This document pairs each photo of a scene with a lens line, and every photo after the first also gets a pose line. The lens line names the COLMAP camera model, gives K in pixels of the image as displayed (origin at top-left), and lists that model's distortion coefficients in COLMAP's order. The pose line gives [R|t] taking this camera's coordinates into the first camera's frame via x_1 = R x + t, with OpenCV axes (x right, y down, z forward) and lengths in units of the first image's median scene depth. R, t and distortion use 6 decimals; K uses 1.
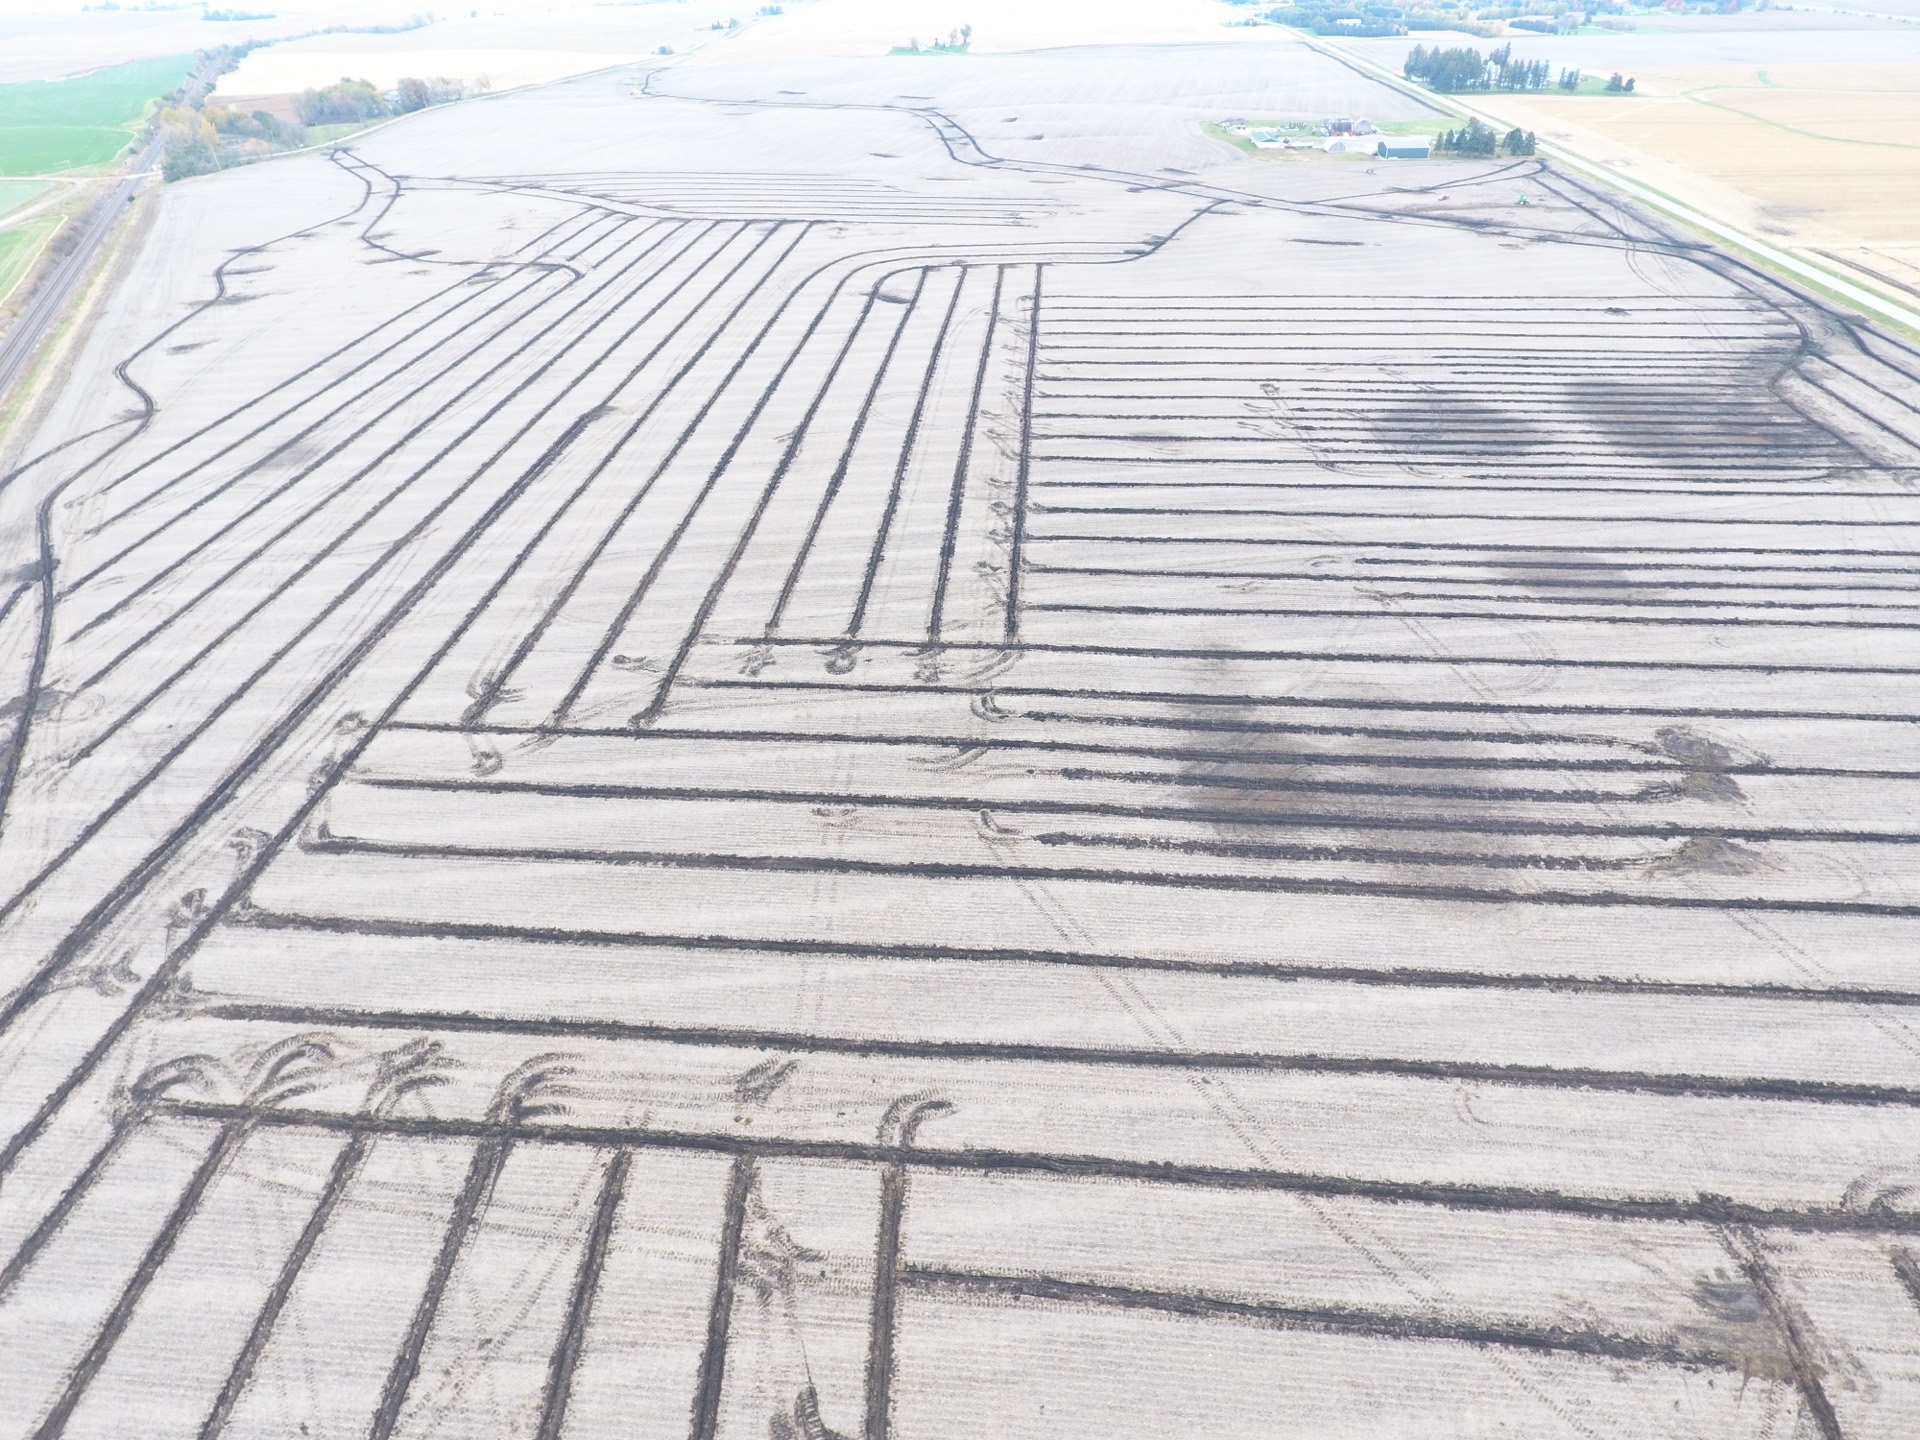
lens RADIAL K [[1126.3, 0, 961.4], [0, 1126.3, 722.9], [0, 0, 1]] dist [0.000959, -0.001789]
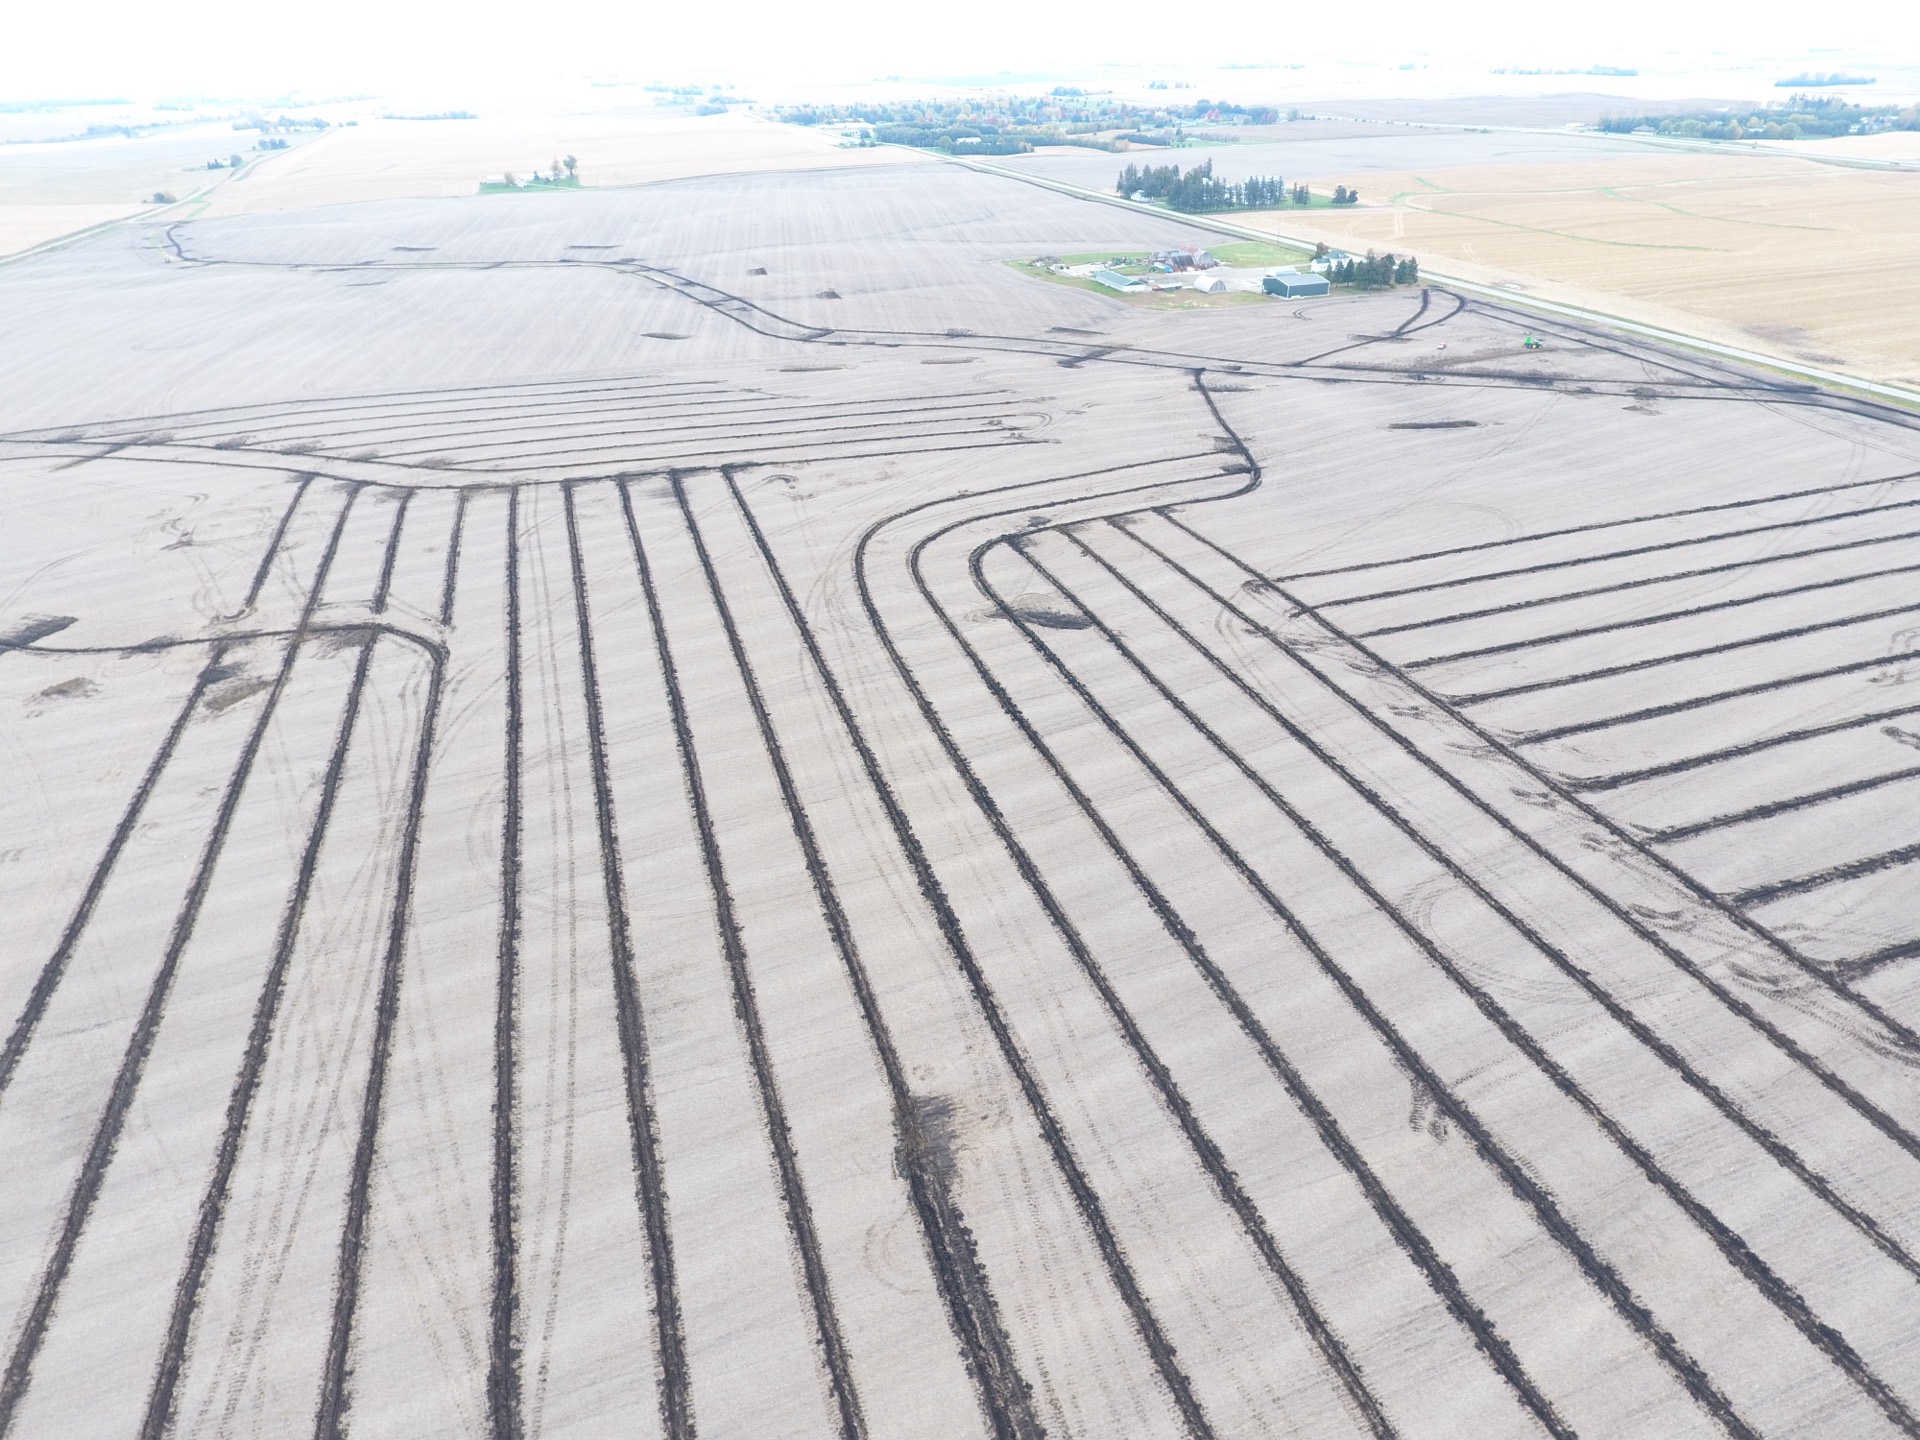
lens RADIAL K [[1126.3, 0, 961.4], [0, 1126.3, 722.9], [0, 0, 1]] dist [0.000959, -0.001789]
pose [[0.920509, -0.199844, 0.335747, -0.451376], [0.225398, 0.973505, -0.038515, -0.435833], [-0.319154, 0.111130, 0.941164, 0.635603]]
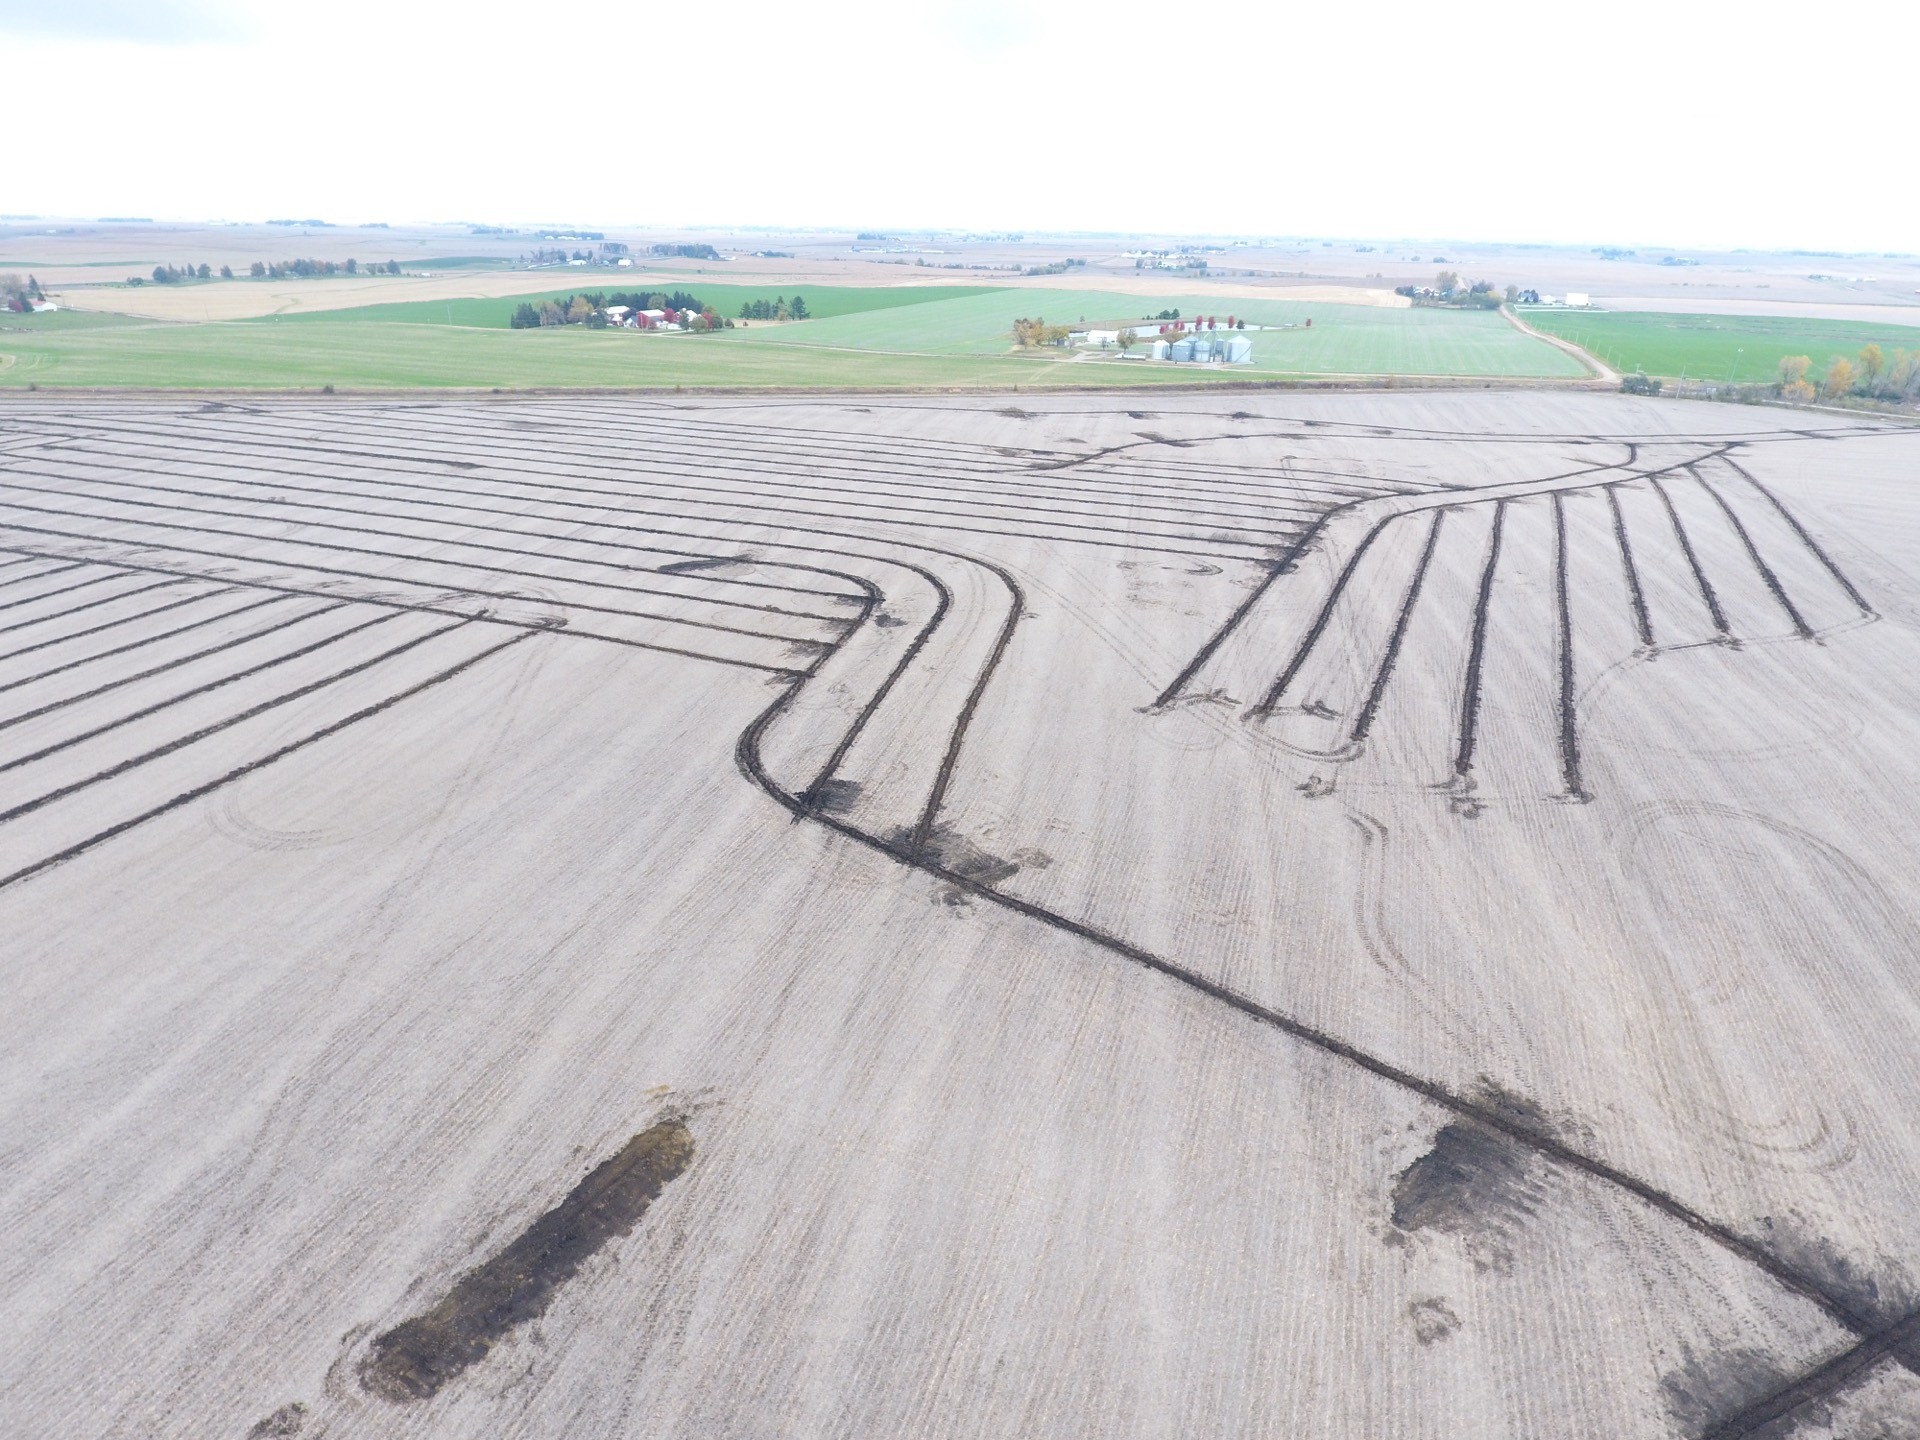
lens RADIAL K [[1126.3, 0, 961.4], [0, 1126.3, 722.9], [0, 0, 1]] dist [0.000959, -0.001789]
pose [[-0.251363, 0.409303, -0.877091, 0.709347], [-0.566836, 0.672277, 0.476173, -0.998277], [0.784547, 0.616858, 0.063022, 1.596012]]
